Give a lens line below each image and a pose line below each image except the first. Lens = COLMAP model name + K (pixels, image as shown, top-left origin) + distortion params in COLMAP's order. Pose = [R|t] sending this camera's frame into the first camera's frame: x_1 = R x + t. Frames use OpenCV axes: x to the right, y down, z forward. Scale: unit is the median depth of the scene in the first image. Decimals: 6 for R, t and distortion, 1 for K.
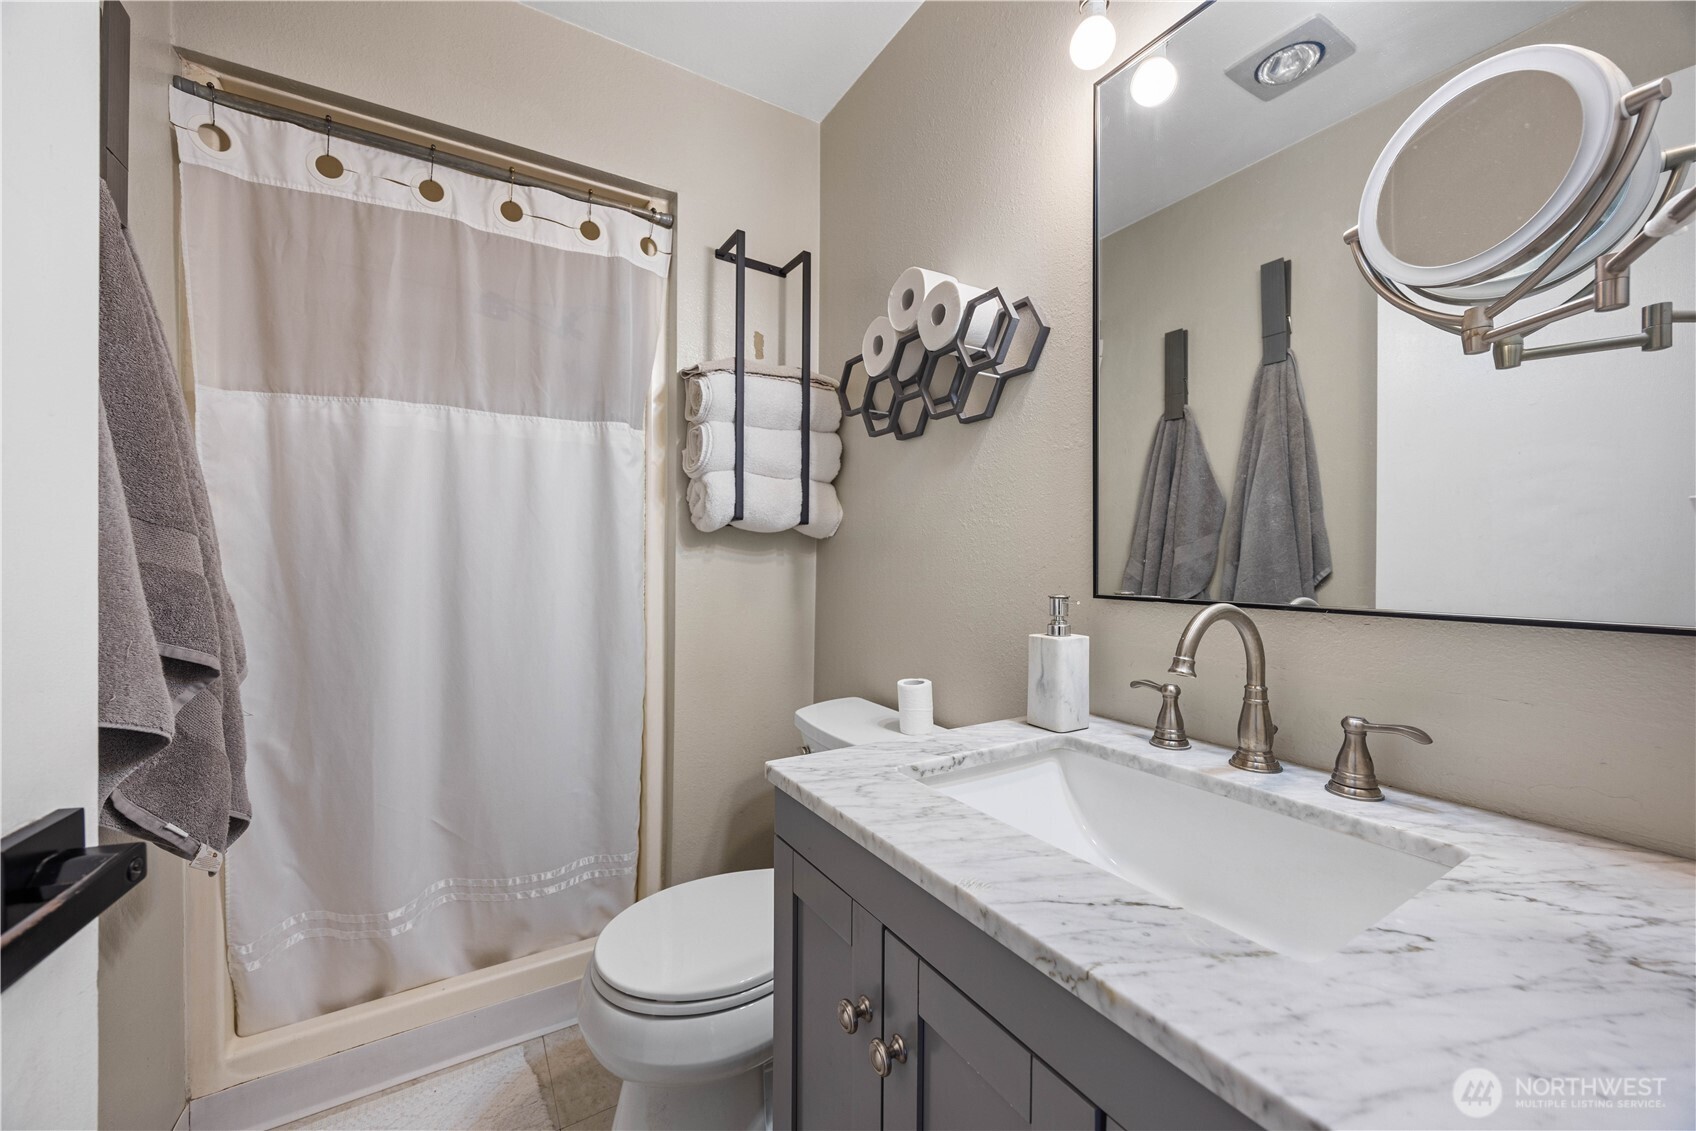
lens RADIAL K [[642.6, 0, 846.5], [0, 642.6, 564.6], [0, 0, 1]] dist [-0.005951, -0.000385]
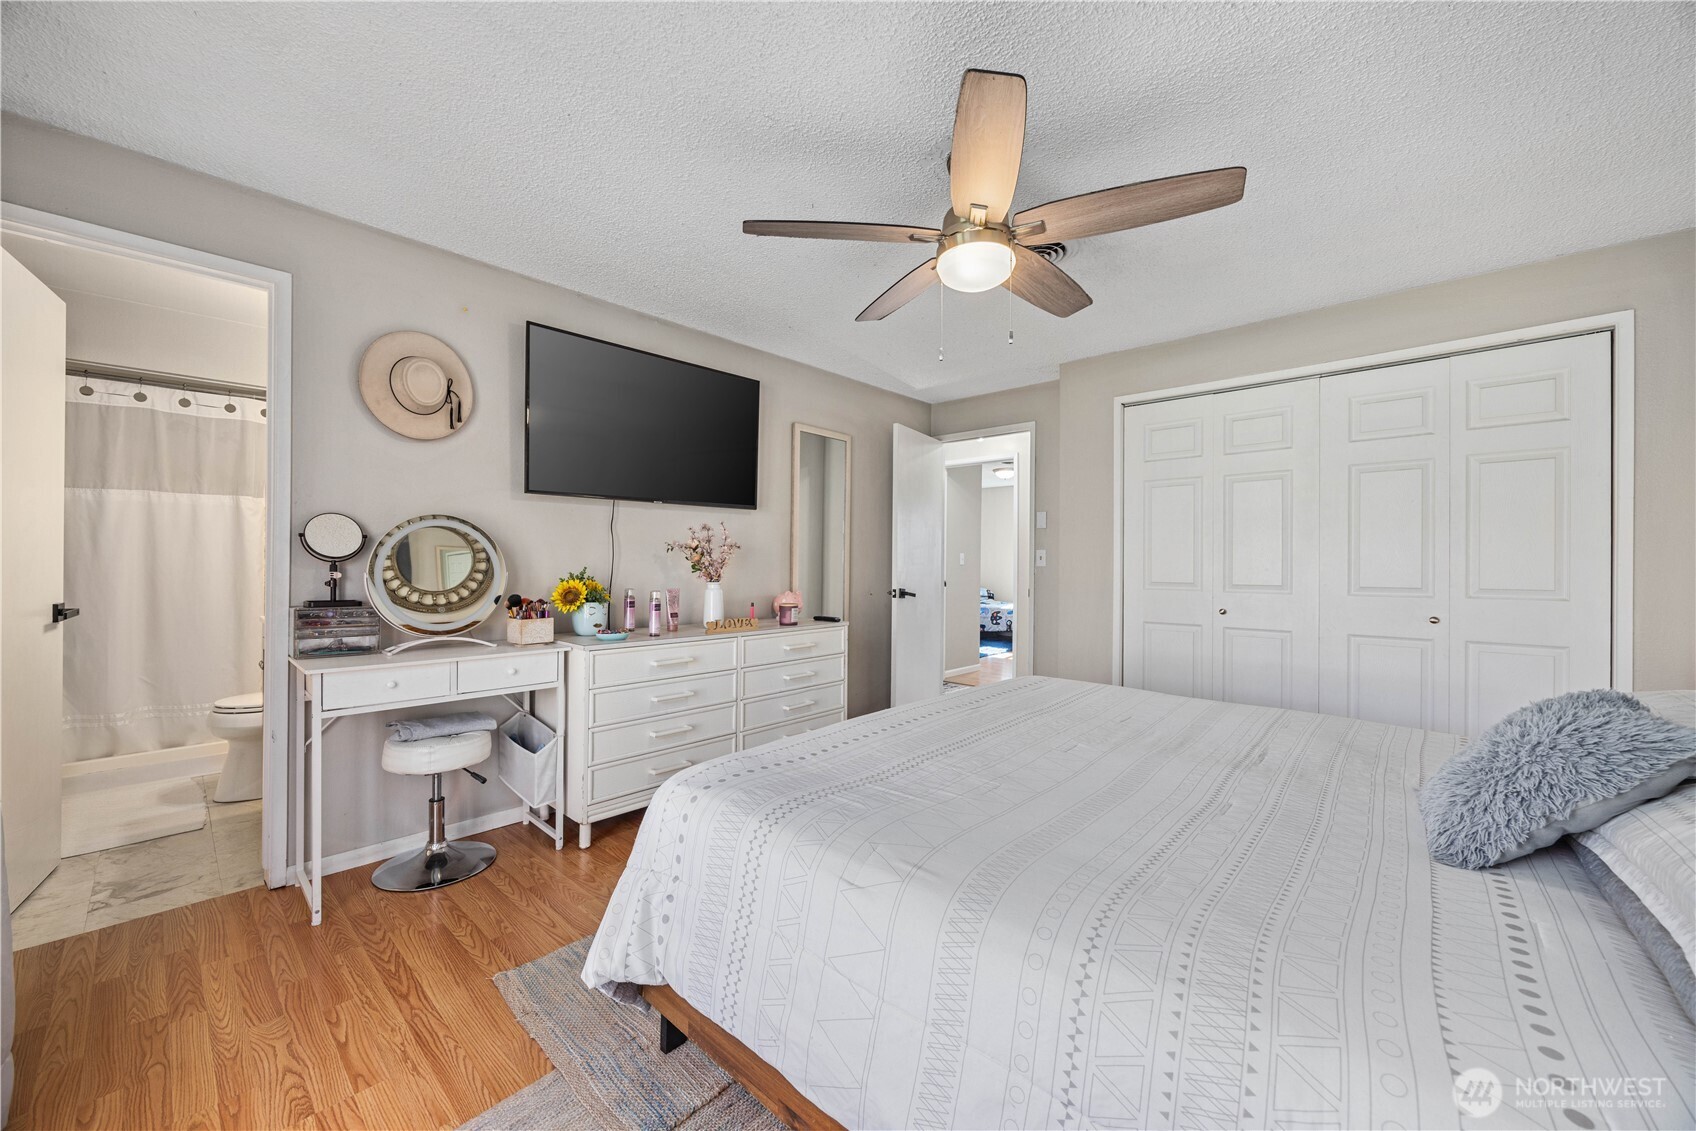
lens RADIAL K [[642.6, 0, 844.5], [0, 642.6, 561.1], [0, 0, 1]] dist [-0.005951, -0.000385]
pose [[0.966839, 0.000634, 0.255387, 1.170118], [0.000115, 0.999996, -0.002917, 0.007210], [-0.255387, 0.002849, 0.966835, -1.792570]]
